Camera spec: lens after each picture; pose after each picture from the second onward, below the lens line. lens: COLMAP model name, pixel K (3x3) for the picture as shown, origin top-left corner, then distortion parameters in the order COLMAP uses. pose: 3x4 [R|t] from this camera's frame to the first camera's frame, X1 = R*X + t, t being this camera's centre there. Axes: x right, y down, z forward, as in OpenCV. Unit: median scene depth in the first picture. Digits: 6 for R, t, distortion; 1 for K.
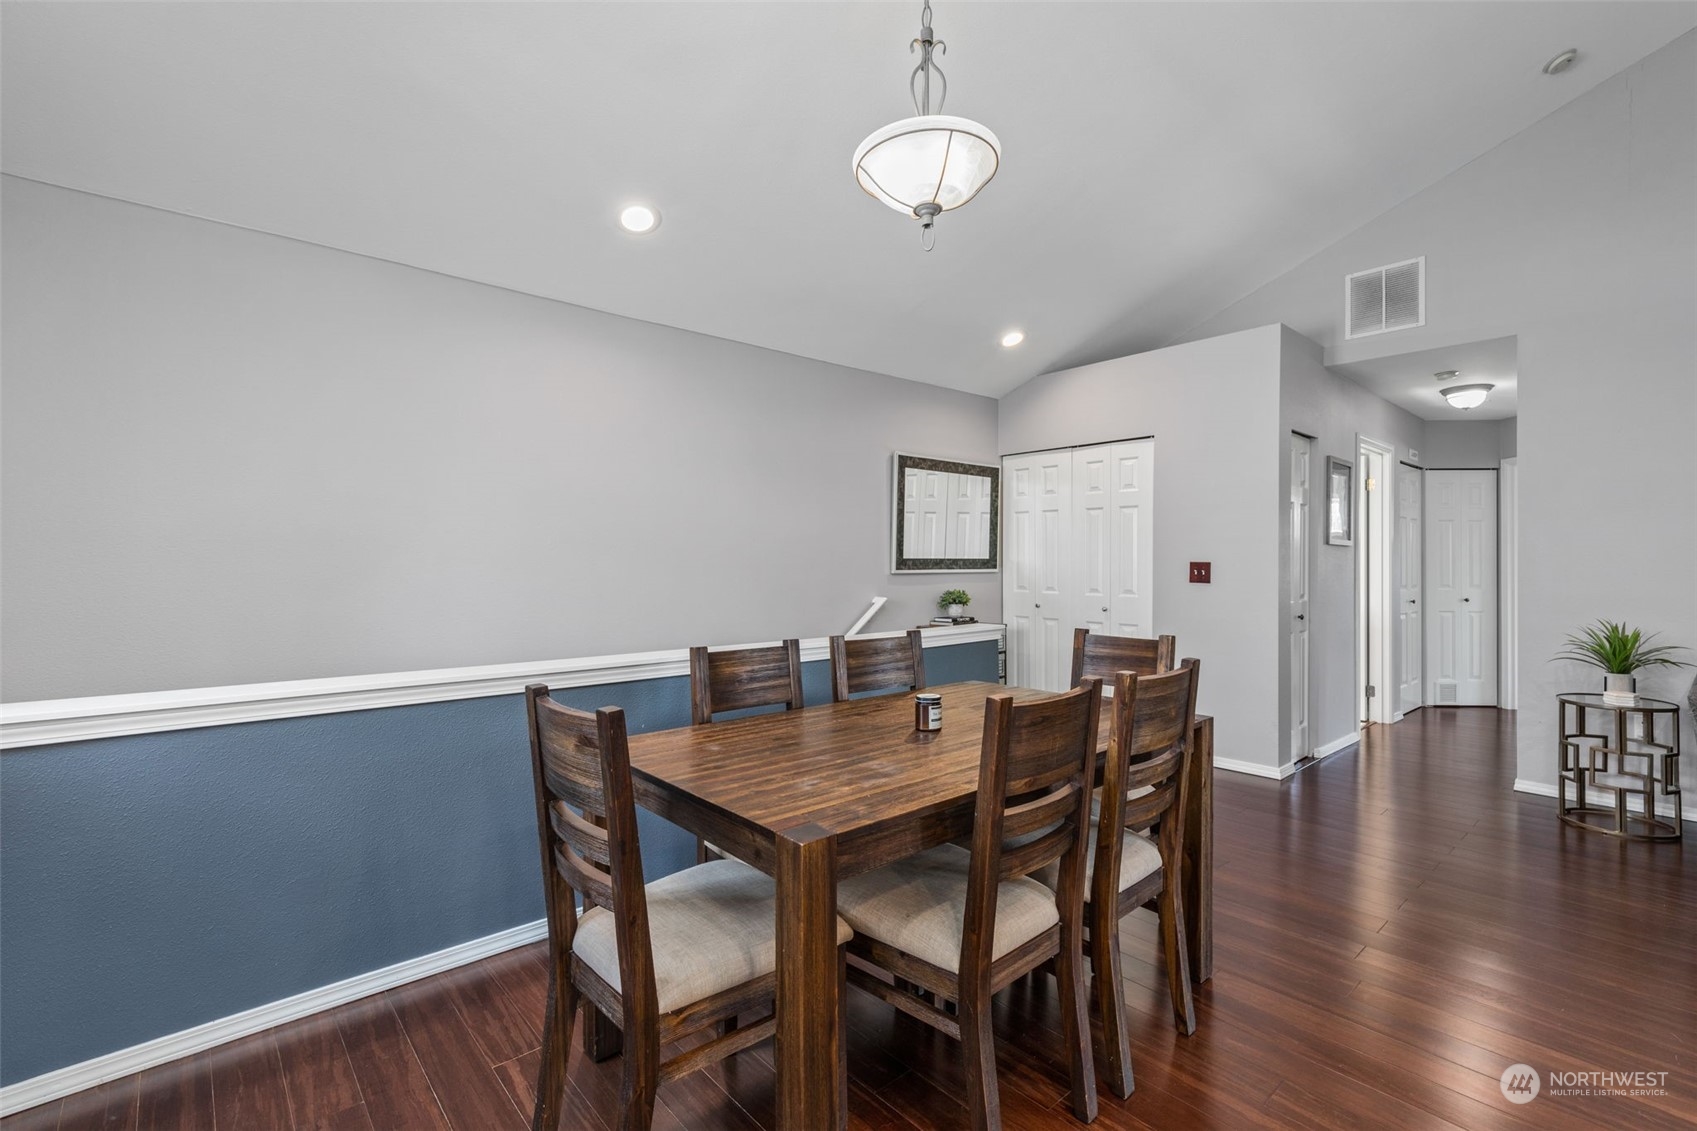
lens RADIAL K [[762.3, 0, 856.5], [0, 762.3, 564.3], [0, 0, 1]] dist [0.001655, 0.000308]
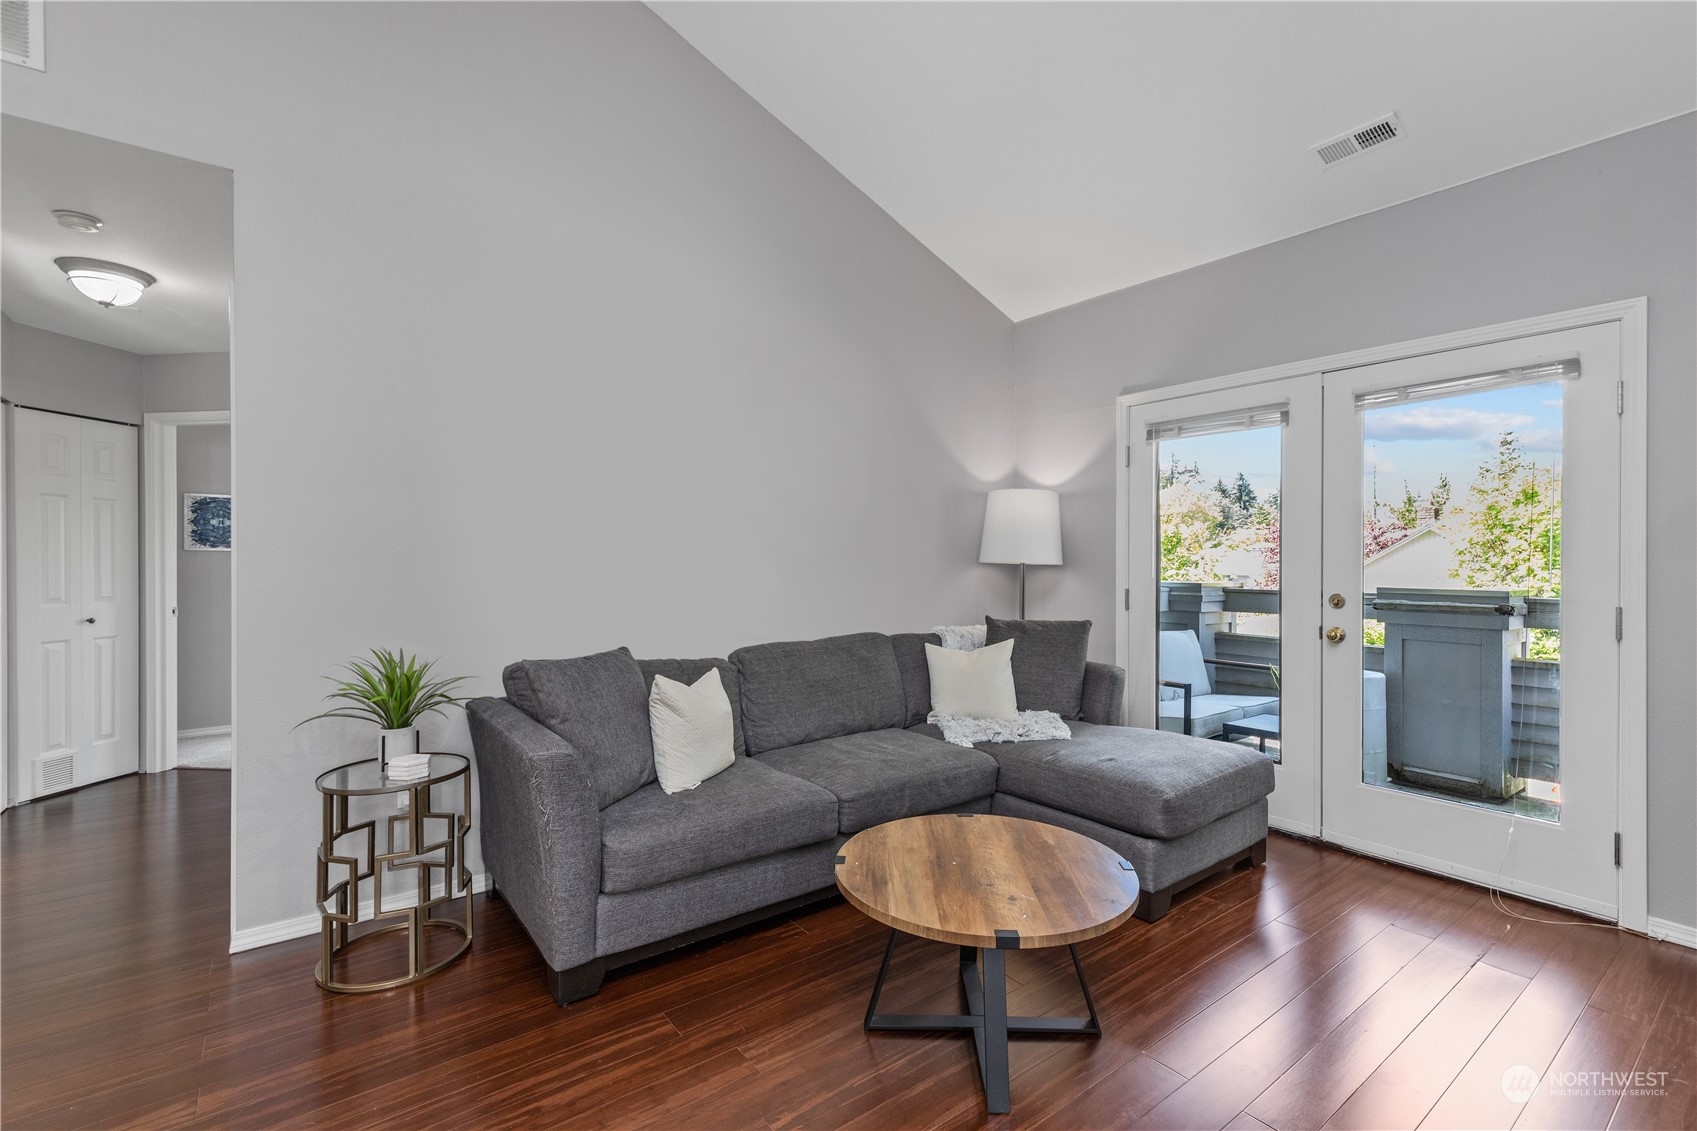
lens RADIAL K [[762.1, 0, 856.2], [0, 762.1, 560.1], [0, 0, 1]] dist [0.008908, -0.000069]
pose [[0.076299, 0.001686, 0.997084, 0.241160], [0.005571, 0.999982, -0.002117, 0.000406], [-0.997069, 0.005716, 0.076288, 0.366692]]
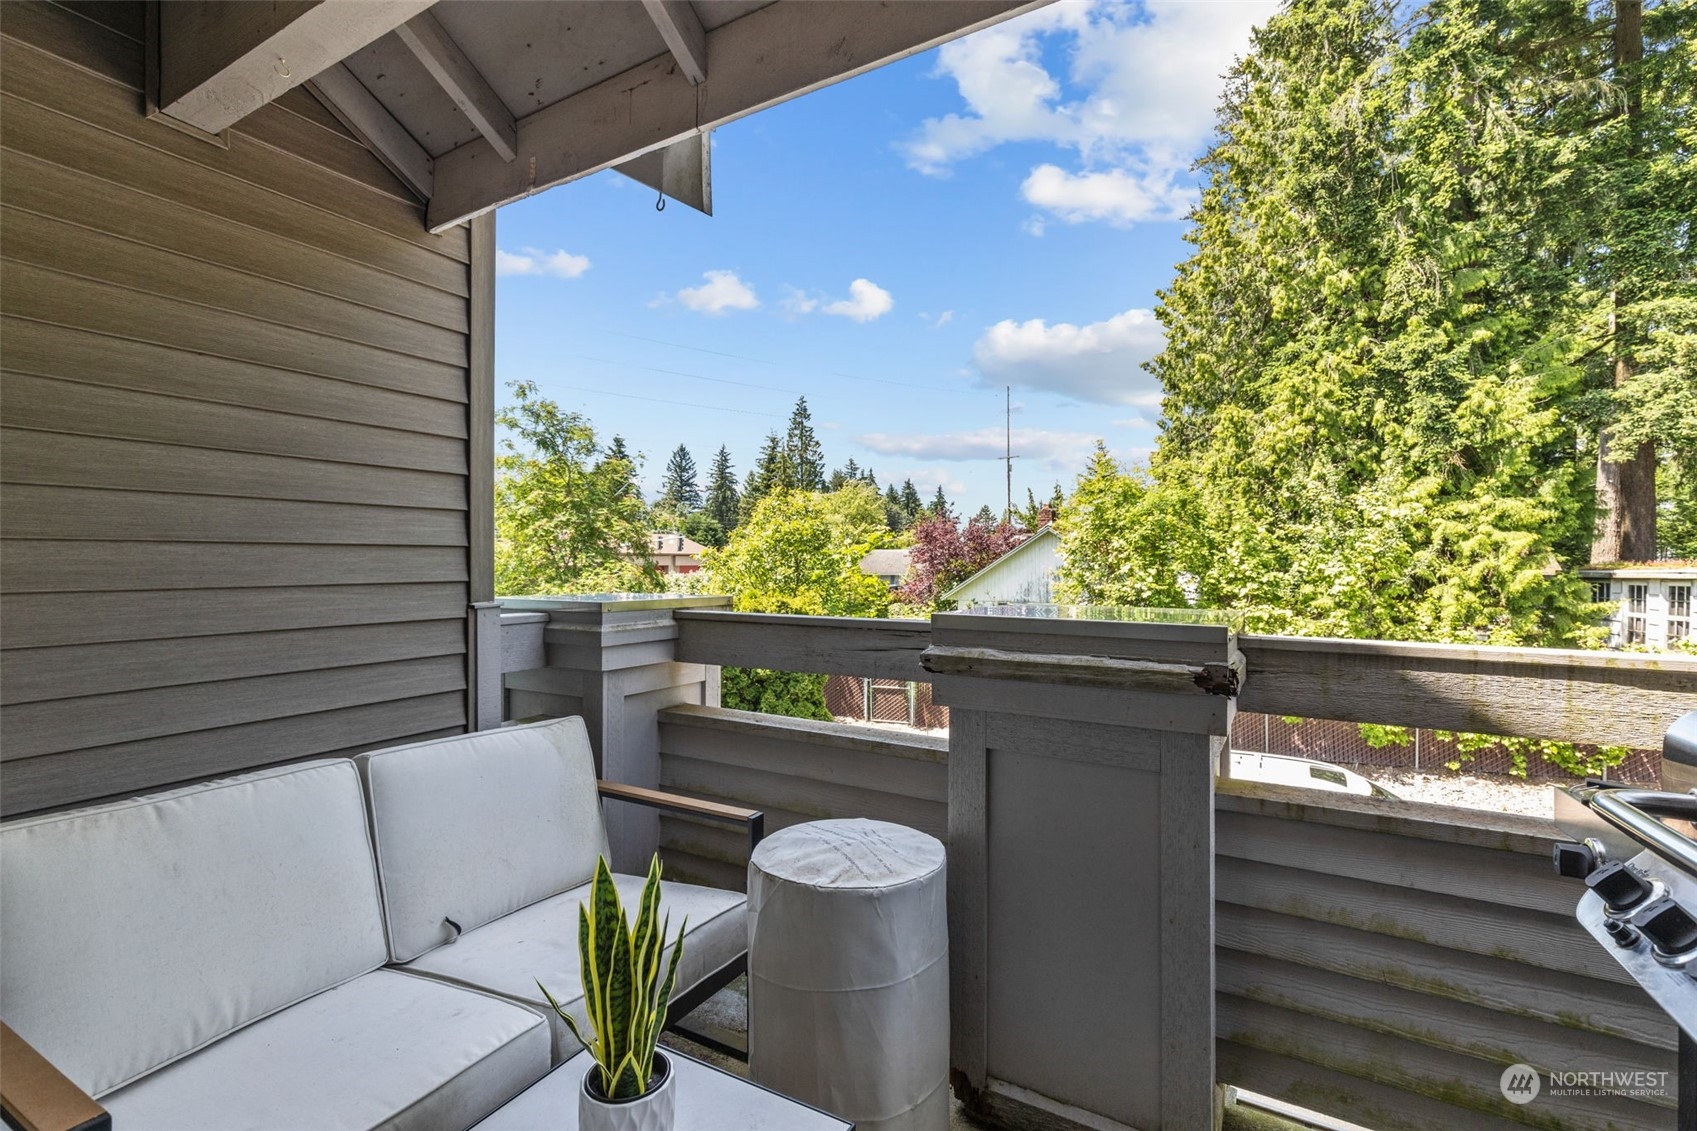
lens RADIAL K [[762.3, 0, 851.6], [0, 762.3, 563.9], [0, 0, 1]] dist [0.001655, 0.000308]
pose [[-0.308112, -0.001393, 0.951349, 0.801419], [0.006094, 0.999976, 0.003438, 0.008271], [-0.951331, 0.006857, -0.308096, 0.009327]]
